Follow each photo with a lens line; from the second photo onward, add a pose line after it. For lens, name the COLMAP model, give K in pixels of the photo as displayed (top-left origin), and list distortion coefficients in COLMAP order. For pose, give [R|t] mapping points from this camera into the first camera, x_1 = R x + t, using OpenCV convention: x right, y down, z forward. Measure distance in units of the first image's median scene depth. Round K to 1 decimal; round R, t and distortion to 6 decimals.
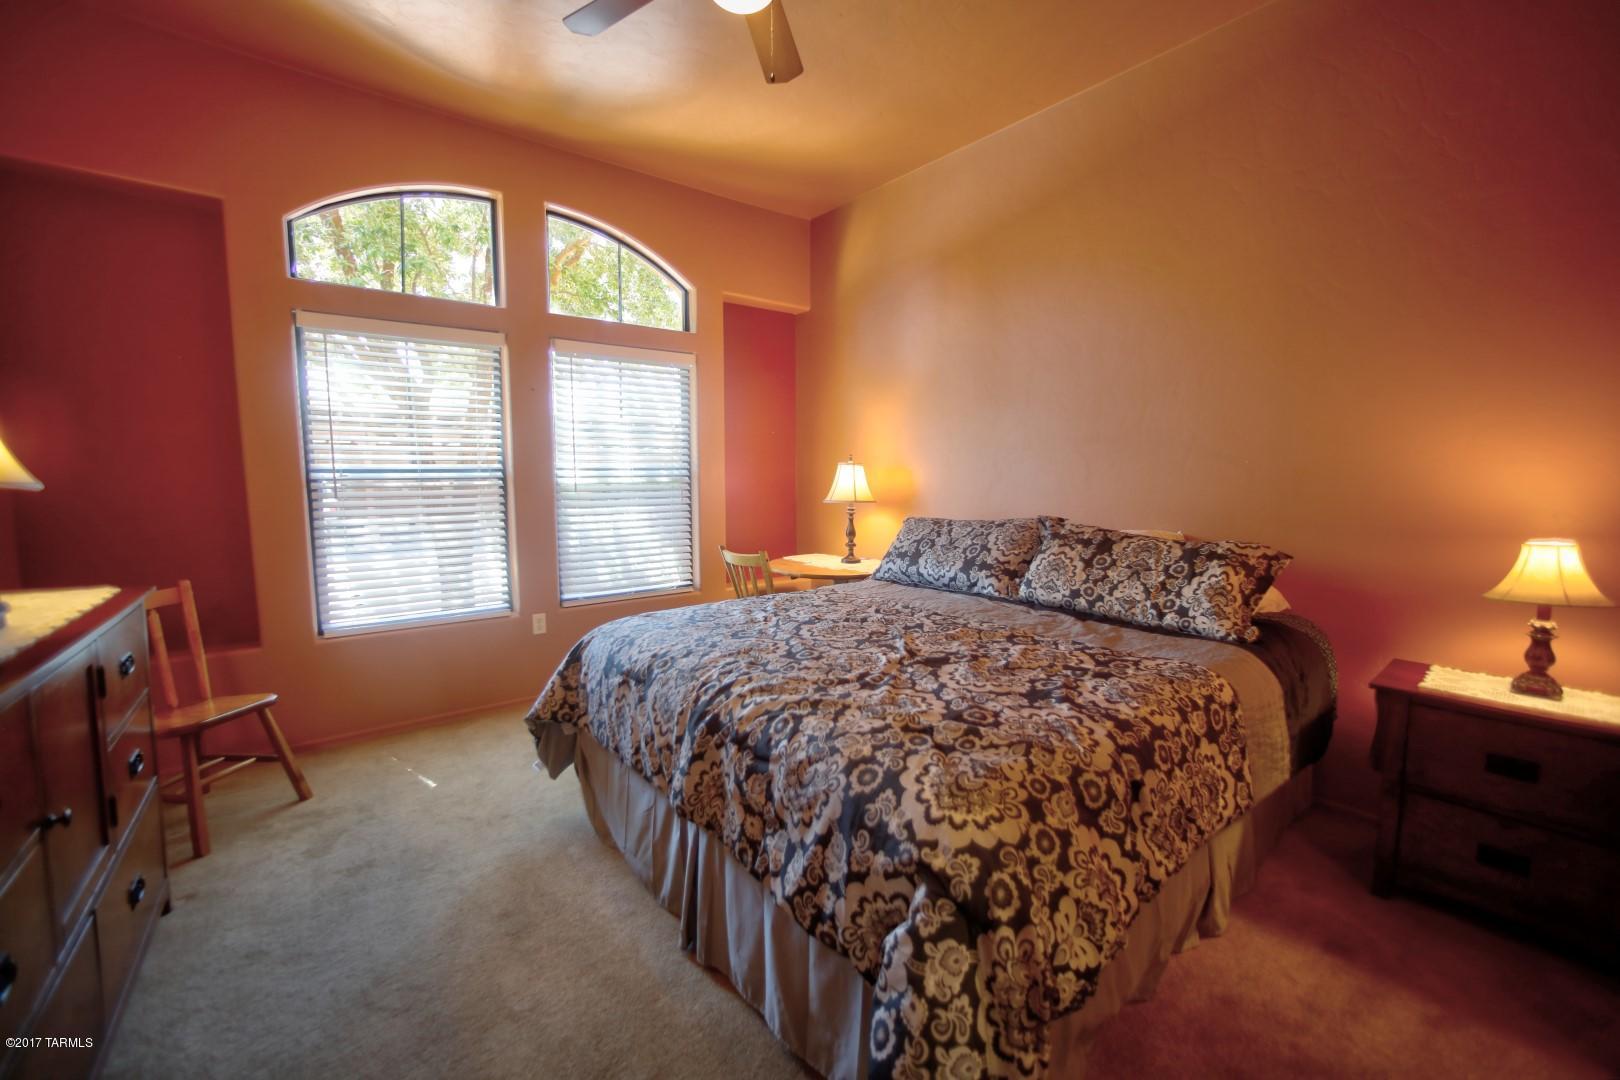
lens RADIAL K [[652.6, 0, 818.0], [0, 652.6, 538.0], [0, 0, 1]] dist [-0.035507, 0.013595]
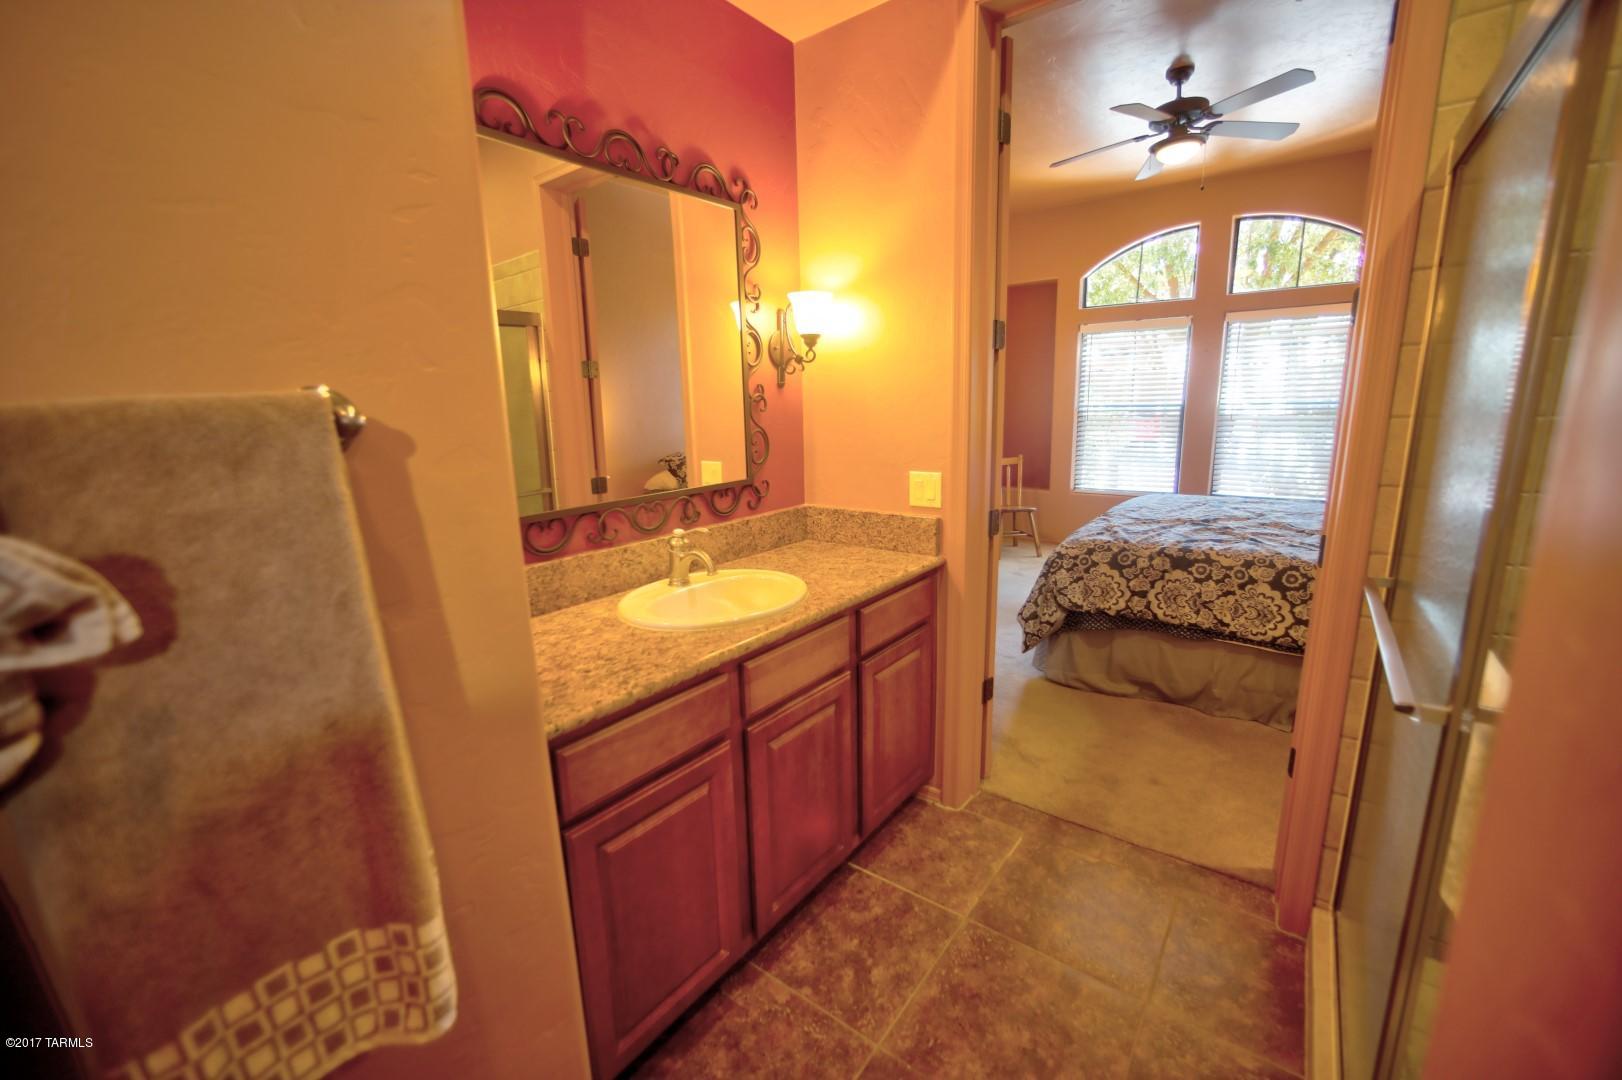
lens RADIAL K [[653.4, 0, 819.0], [0, 653.4, 538.0], [0, 0, 1]] dist [-0.035507, 0.013595]
pose [[0.260909, 0.193271, -0.945818, 0.827816], [-0.073017, 0.980898, 0.180298, -0.009663], [0.962598, 0.022020, 0.270038, -0.252082]]
